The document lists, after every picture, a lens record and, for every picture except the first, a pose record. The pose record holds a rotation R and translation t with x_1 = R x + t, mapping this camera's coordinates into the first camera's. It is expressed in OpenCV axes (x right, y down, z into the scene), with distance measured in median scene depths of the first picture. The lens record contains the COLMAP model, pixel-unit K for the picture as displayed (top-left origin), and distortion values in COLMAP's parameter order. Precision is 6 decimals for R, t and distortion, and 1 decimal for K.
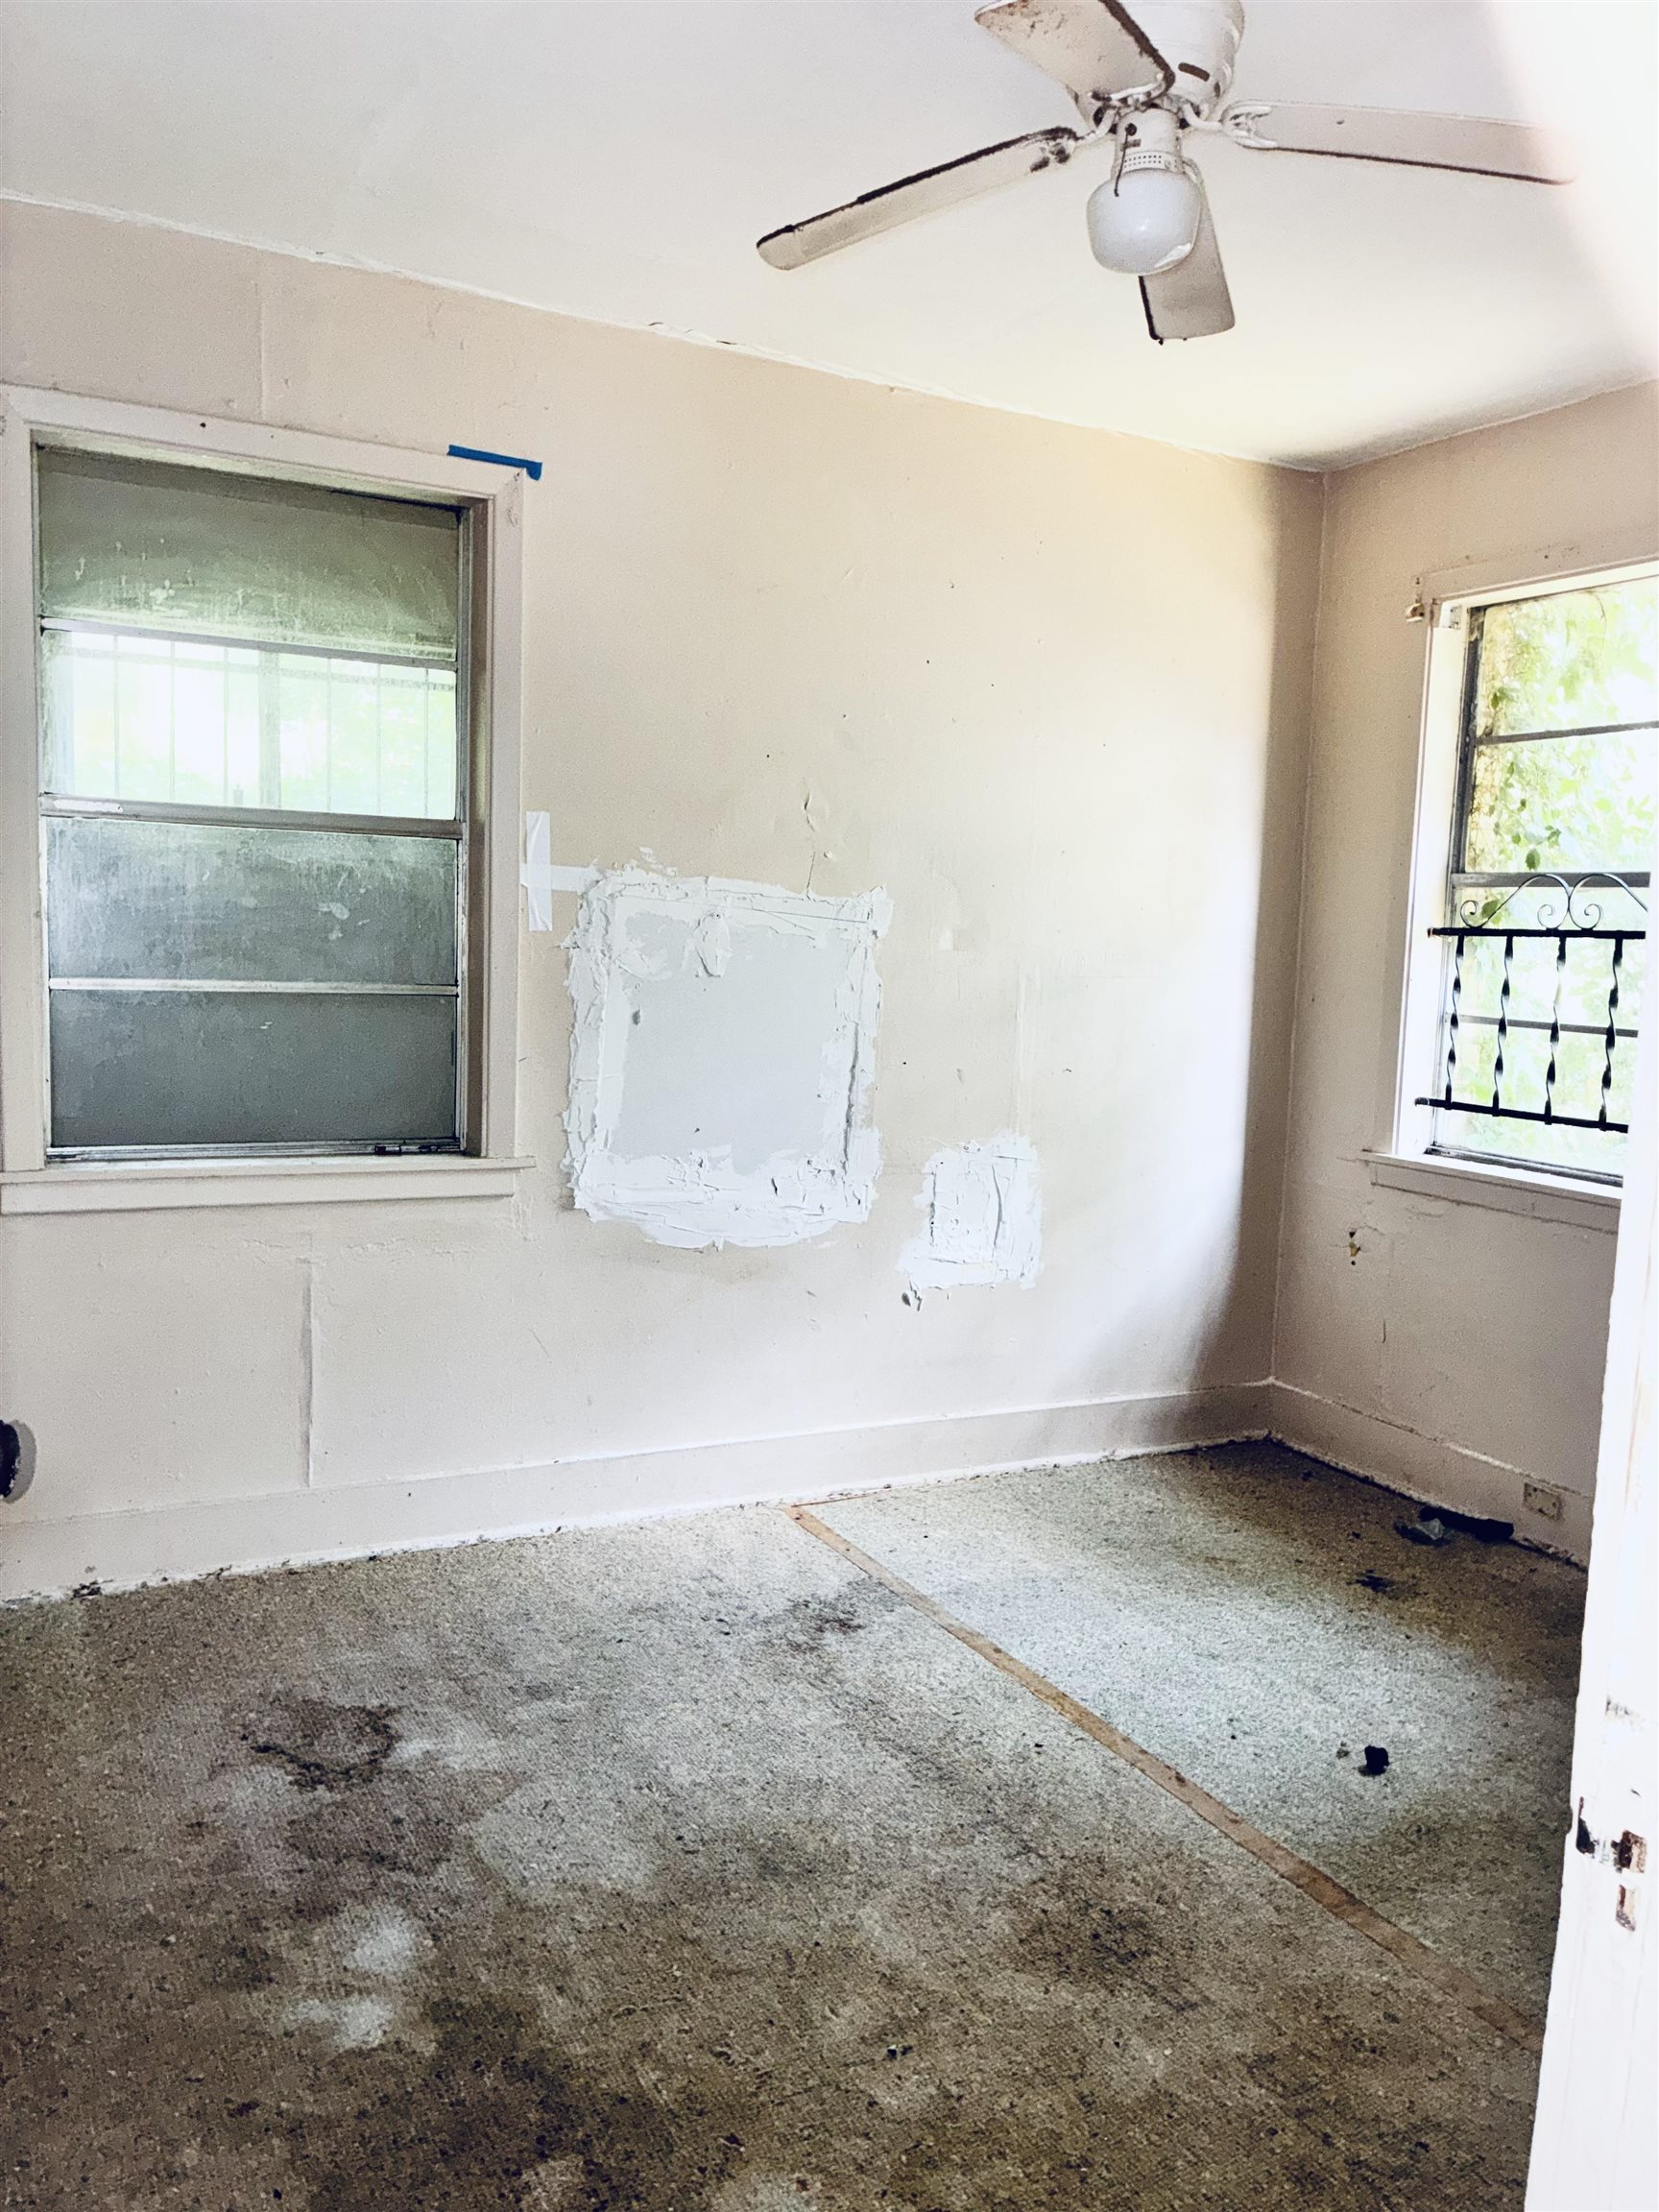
lens RADIAL K [[1693.8, 0, 828.4], [0, 1693.8, 1108.4], [0, 0, 1]] dist [-0.098501, -0.010874]
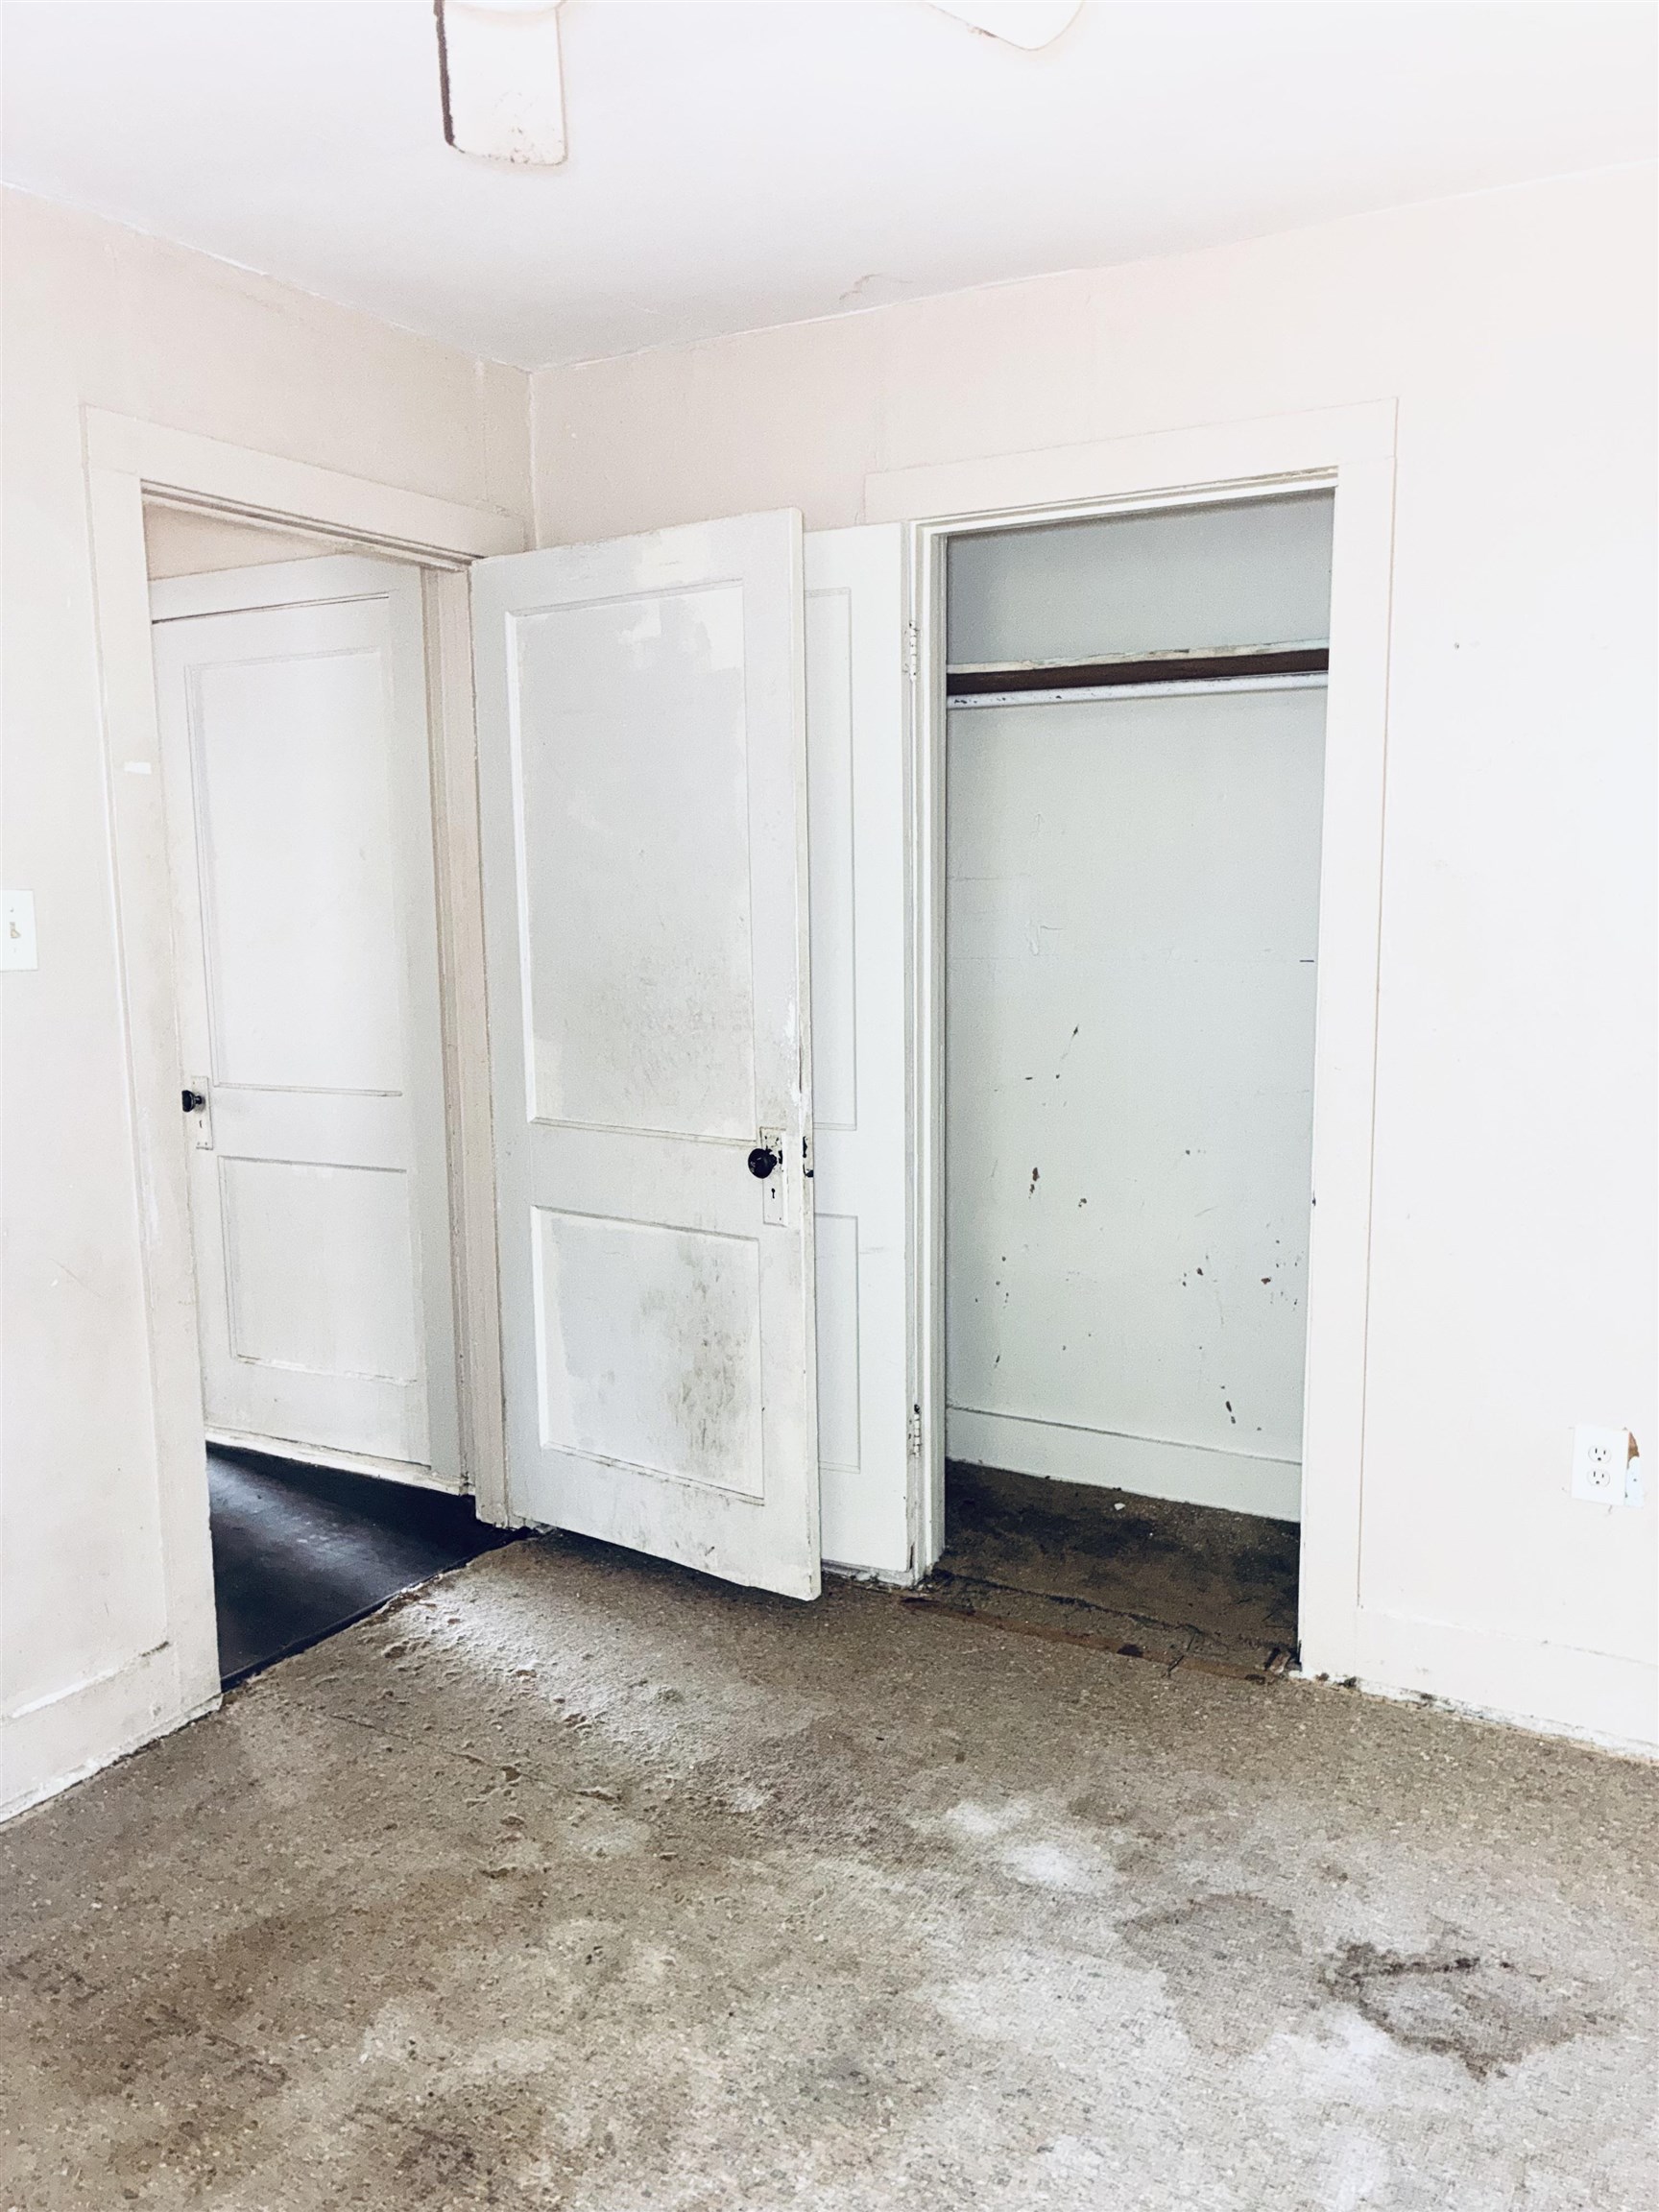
lens RADIAL K [[1693.8, 0, 830.6], [0, 1693.8, 1106.8], [0, 0, 1]] dist [-0.098501, -0.010874]
pose [[-0.855117, 0.038276, -0.517020, 0.440357], [-0.081335, 0.975017, 0.206705, -0.235366], [0.512015, 0.218809, -0.830640, 1.778233]]
